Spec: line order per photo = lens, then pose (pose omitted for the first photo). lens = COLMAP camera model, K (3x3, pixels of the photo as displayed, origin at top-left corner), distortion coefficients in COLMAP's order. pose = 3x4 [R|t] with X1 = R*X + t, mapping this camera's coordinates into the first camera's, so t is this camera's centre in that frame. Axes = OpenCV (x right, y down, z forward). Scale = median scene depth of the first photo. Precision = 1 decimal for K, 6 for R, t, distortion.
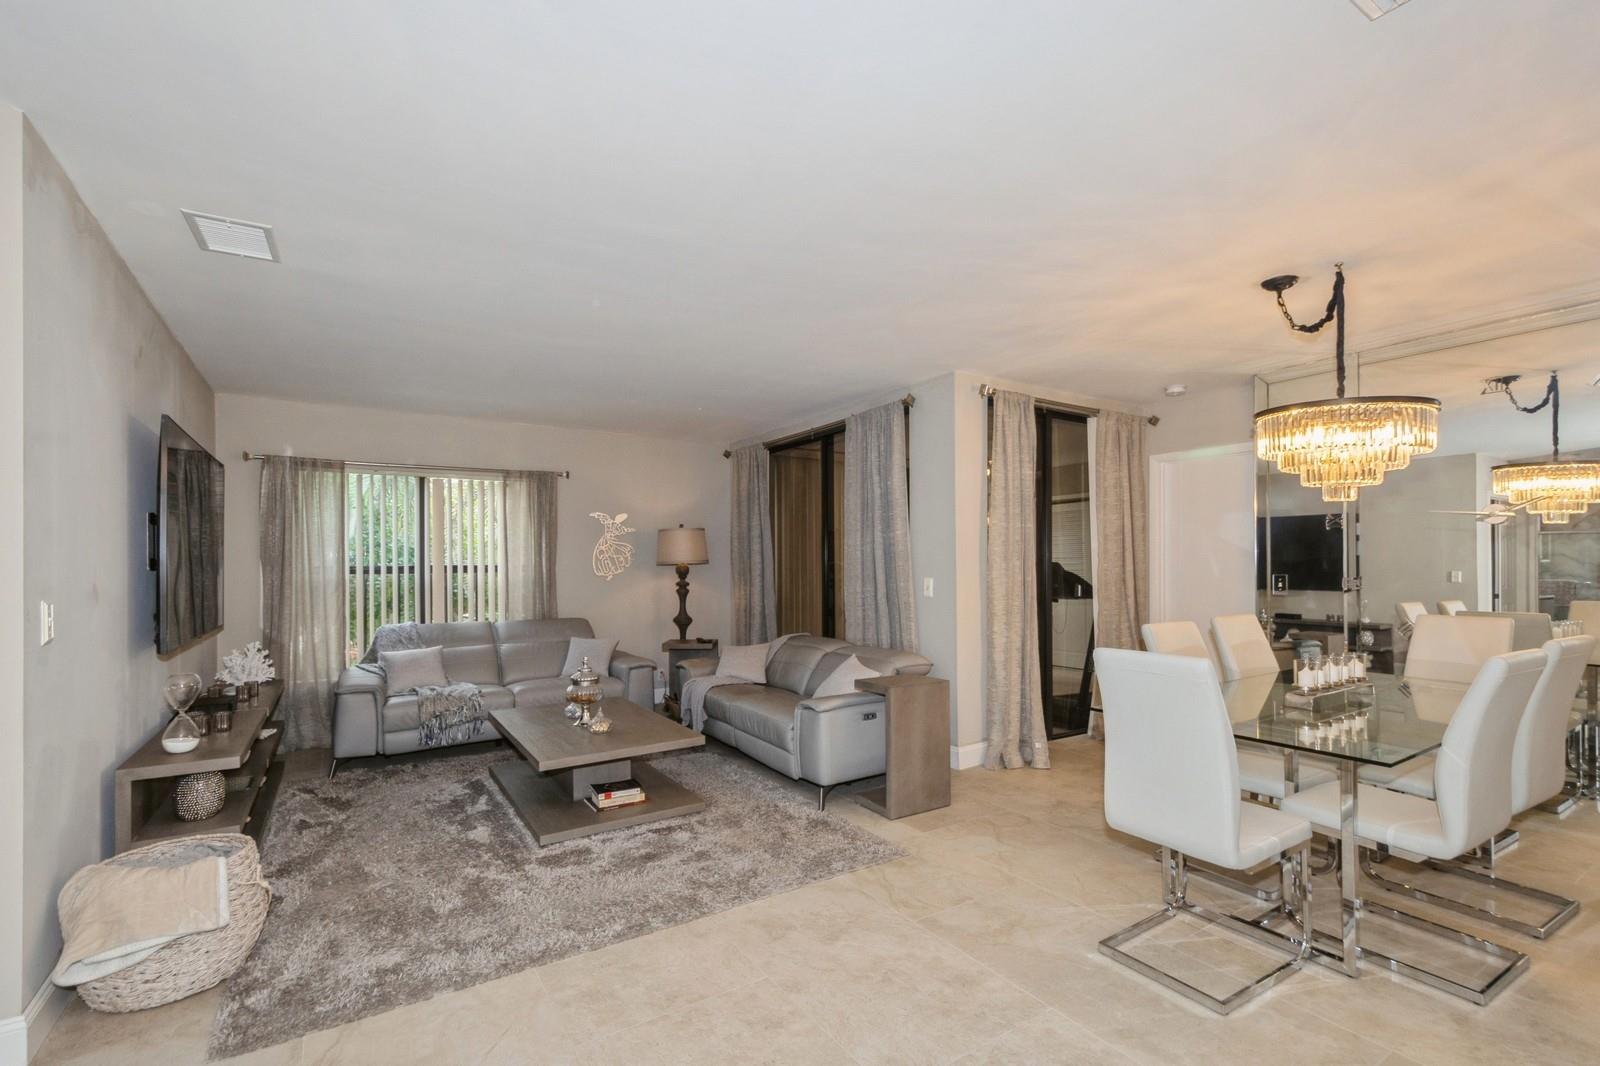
lens RADIAL K [[723.0, 0, 805.4], [0, 723.0, 571.3], [0, 0, 1]] dist [0.003901, -0.000608]
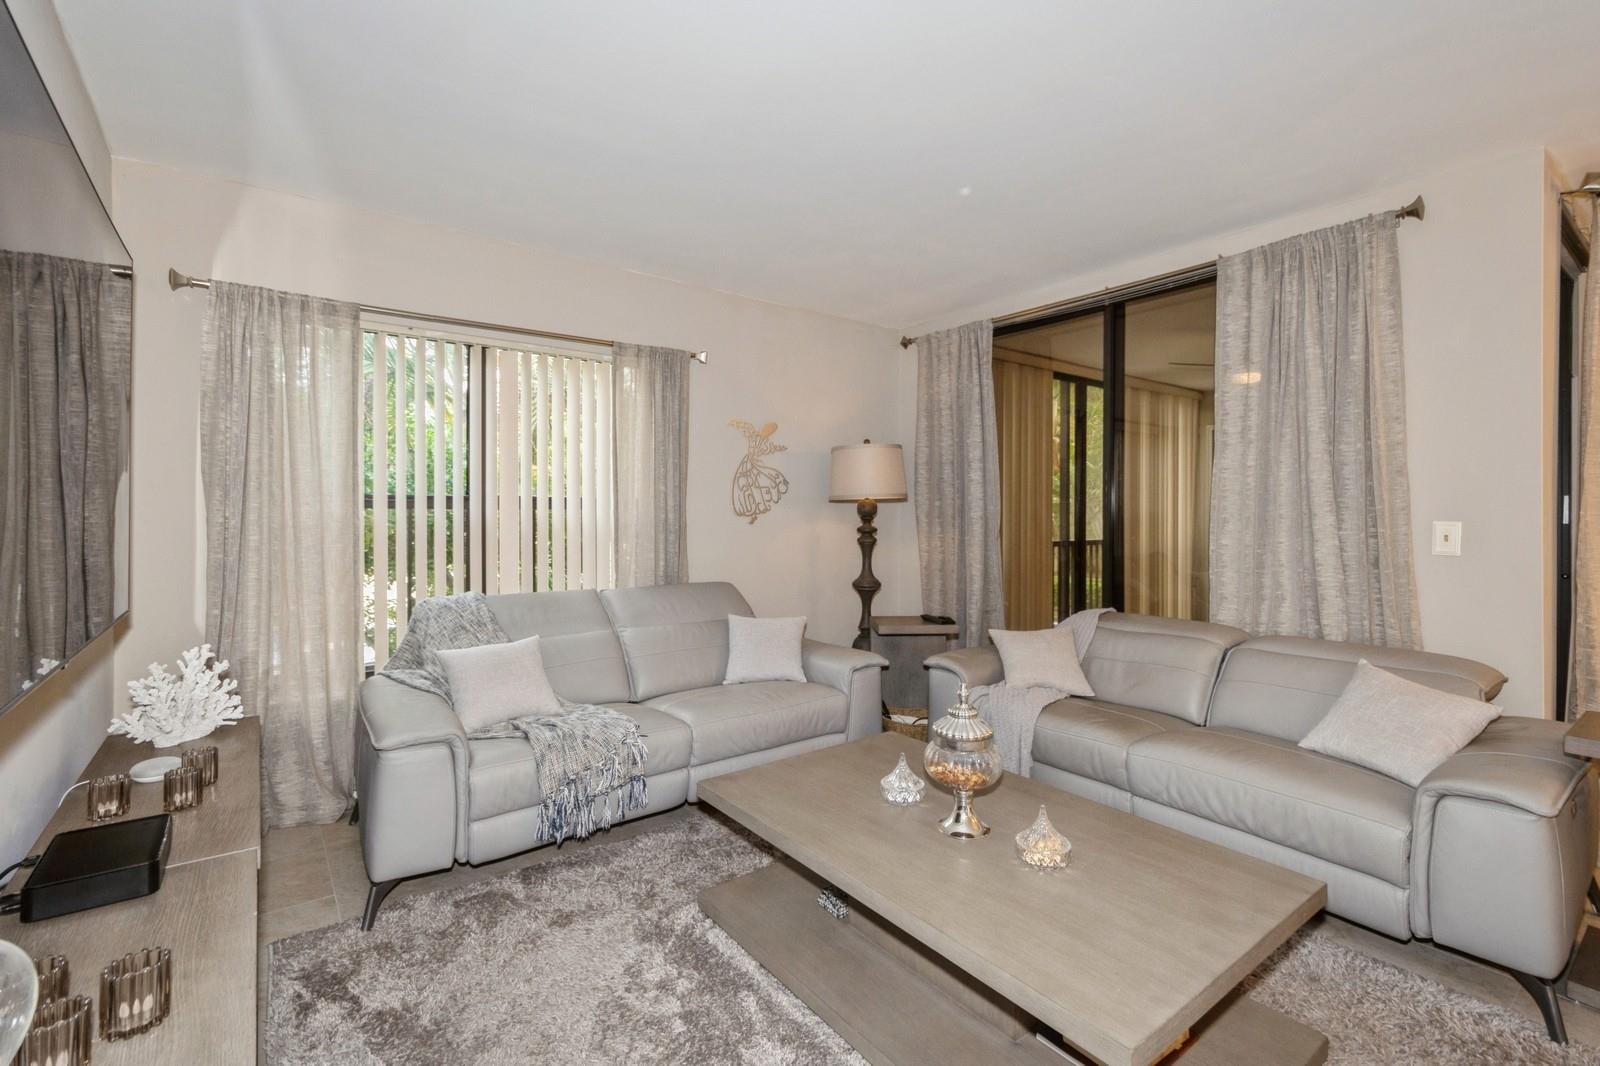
lens RADIAL K [[723.0, 0, 802.4], [0, 723.0, 522.6], [0, 0, 1]] dist [0.003901, -0.000608]
pose [[0.997031, 0.008573, 0.076528, -0.336009], [-0.008872, 0.999954, 0.003572, 0.010519], [-0.076494, -0.004241, 0.997061, 0.414210]]
